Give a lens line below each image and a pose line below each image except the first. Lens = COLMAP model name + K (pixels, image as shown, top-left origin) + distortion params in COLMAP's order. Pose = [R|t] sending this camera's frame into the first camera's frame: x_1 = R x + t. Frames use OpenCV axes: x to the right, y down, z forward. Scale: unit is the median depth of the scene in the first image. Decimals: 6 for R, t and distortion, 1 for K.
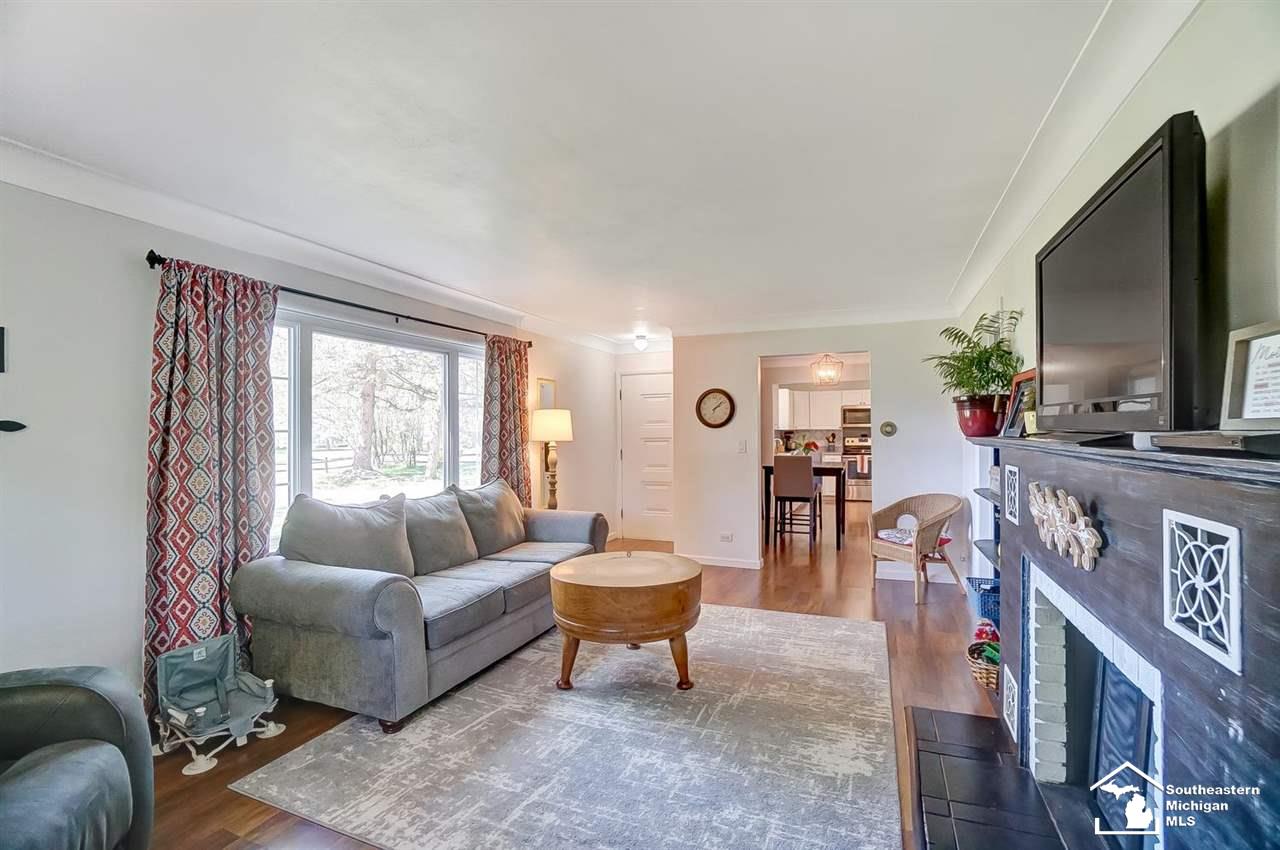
lens RADIAL K [[589.3, 0, 638.6], [0, 589.3, 428.0], [0, 0, 1]] dist [-0.004347, 0.000003]
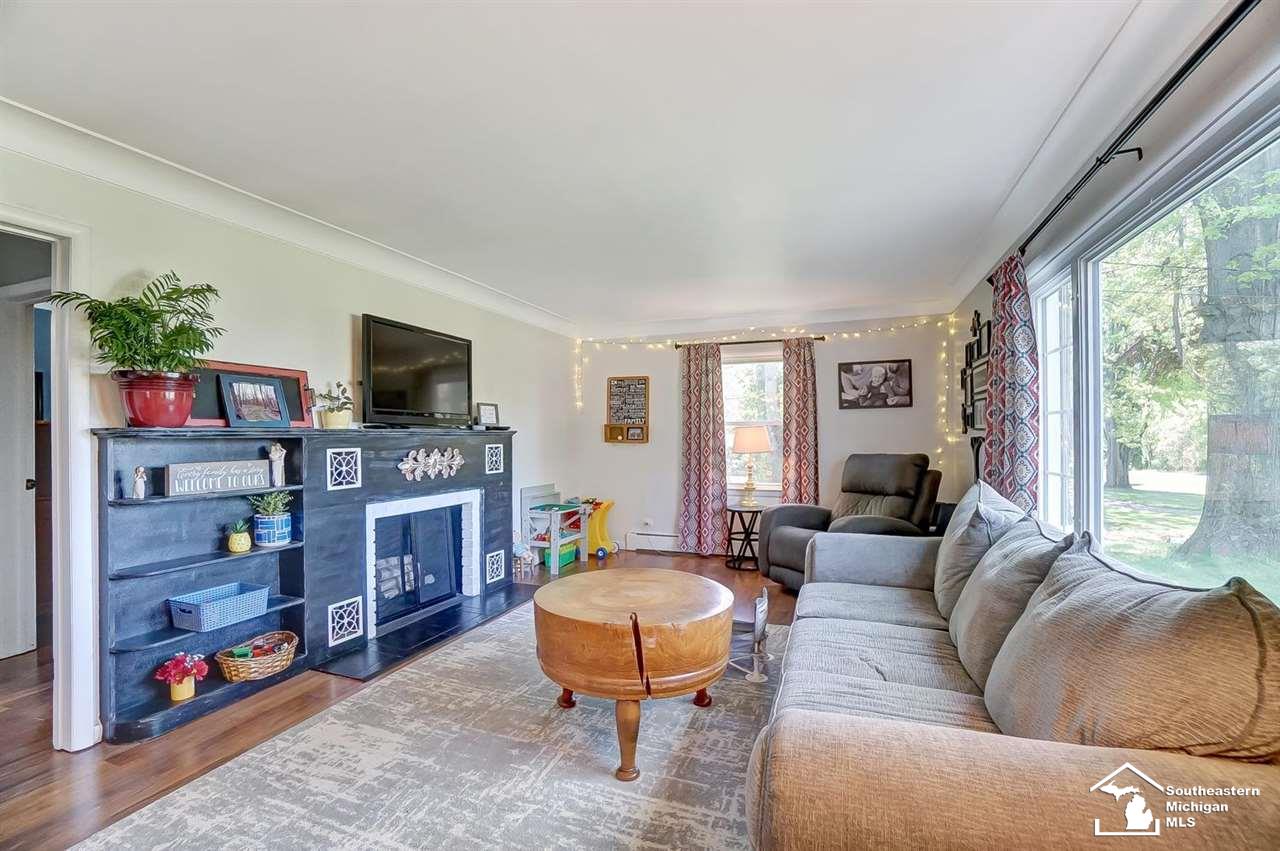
lens RADIAL K [[589.3, 0, 640.4], [0, 589.3, 430.9], [0, 0, 1]] dist [-0.004347, 0.000003]
pose [[-0.999439, -0.003230, -0.033322, -0.001728], [-0.003052, 0.999981, -0.005407, 0.022417], [0.033339, -0.005302, -0.999430, 1.557593]]
